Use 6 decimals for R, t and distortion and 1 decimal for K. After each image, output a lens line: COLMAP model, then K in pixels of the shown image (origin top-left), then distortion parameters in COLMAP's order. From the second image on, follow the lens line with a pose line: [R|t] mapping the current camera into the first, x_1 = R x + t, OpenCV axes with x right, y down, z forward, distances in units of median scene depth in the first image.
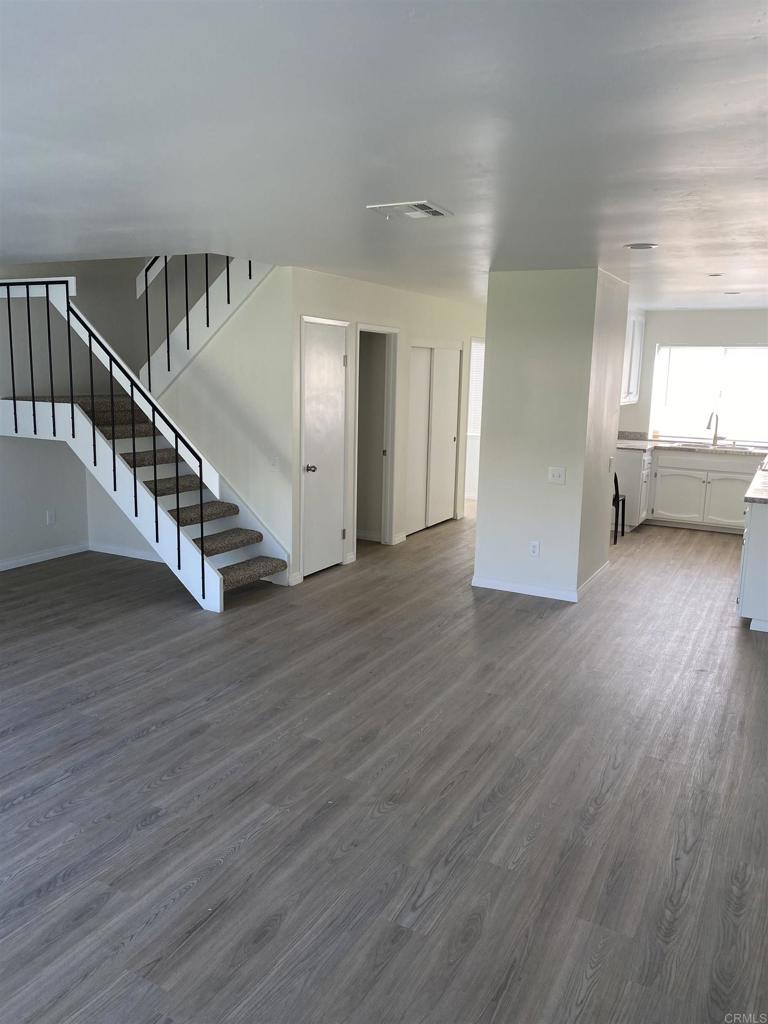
lens RADIAL K [[791.0, 0, 384.0], [0, 791.0, 512.0], [0, 0, 1]] dist [0.043178, -0.000462]
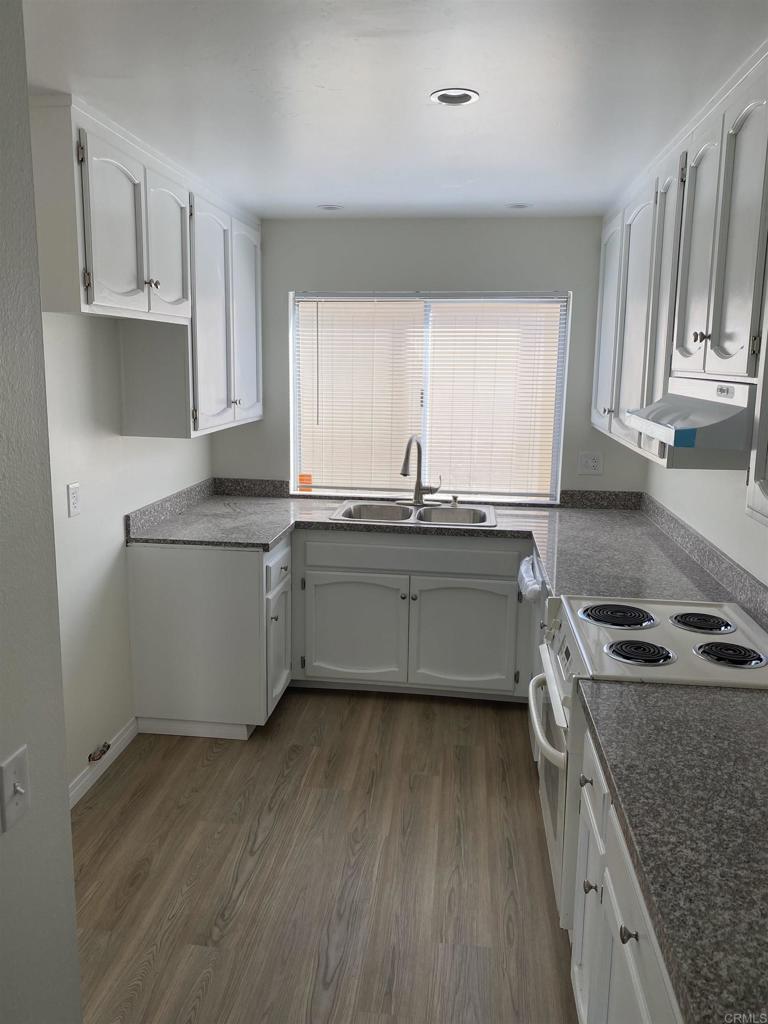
lens RADIAL K [[791.0, 0, 384.0], [0, 791.0, 512.0], [0, 0, 1]] dist [0.043178, -0.000462]
pose [[0.933503, -0.079625, 0.349616, 0.231059], [0.070300, 0.996751, 0.039303, -0.101214], [-0.351610, -0.012112, 0.936068, 0.567891]]
